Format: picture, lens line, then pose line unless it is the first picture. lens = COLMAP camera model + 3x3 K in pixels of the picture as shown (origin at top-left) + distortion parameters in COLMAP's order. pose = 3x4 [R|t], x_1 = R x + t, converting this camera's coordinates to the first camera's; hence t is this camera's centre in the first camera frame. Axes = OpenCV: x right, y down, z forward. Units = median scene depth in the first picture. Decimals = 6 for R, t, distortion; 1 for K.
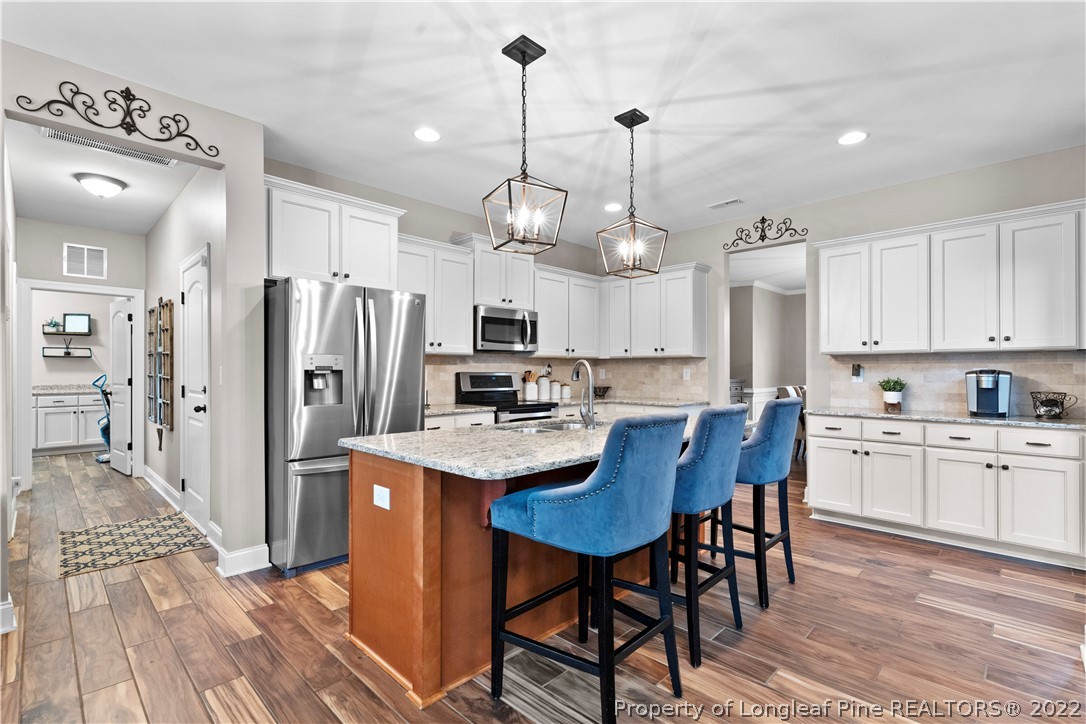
lens RADIAL K [[497.0, 0, 546.7], [0, 497.0, 373.5], [0, 0, 1]] dist [0.000232, -0.000061]
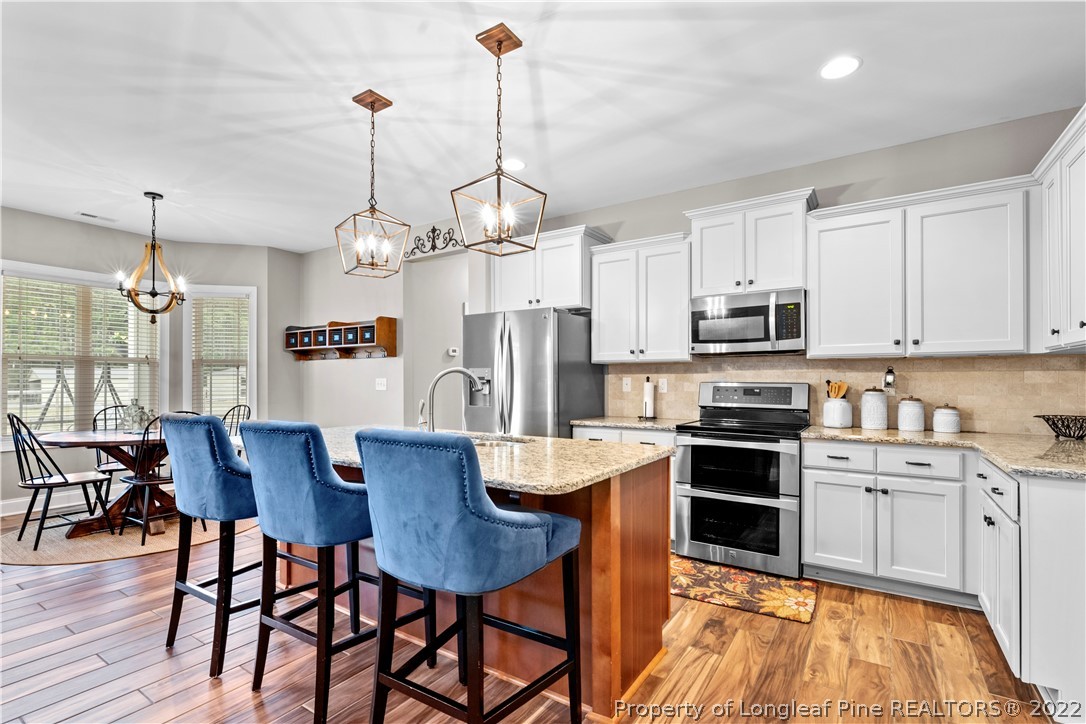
lens RADIAL K [[497.0, 0, 546.7], [0, 497.0, 373.5], [0, 0, 1]] dist [0.000232, -0.000061]
pose [[0.194180, -0.013087, -0.980879, 0.729815], [-0.004284, 0.999890, -0.014189, -0.005272], [0.980957, 0.006957, 0.194102, 0.749511]]
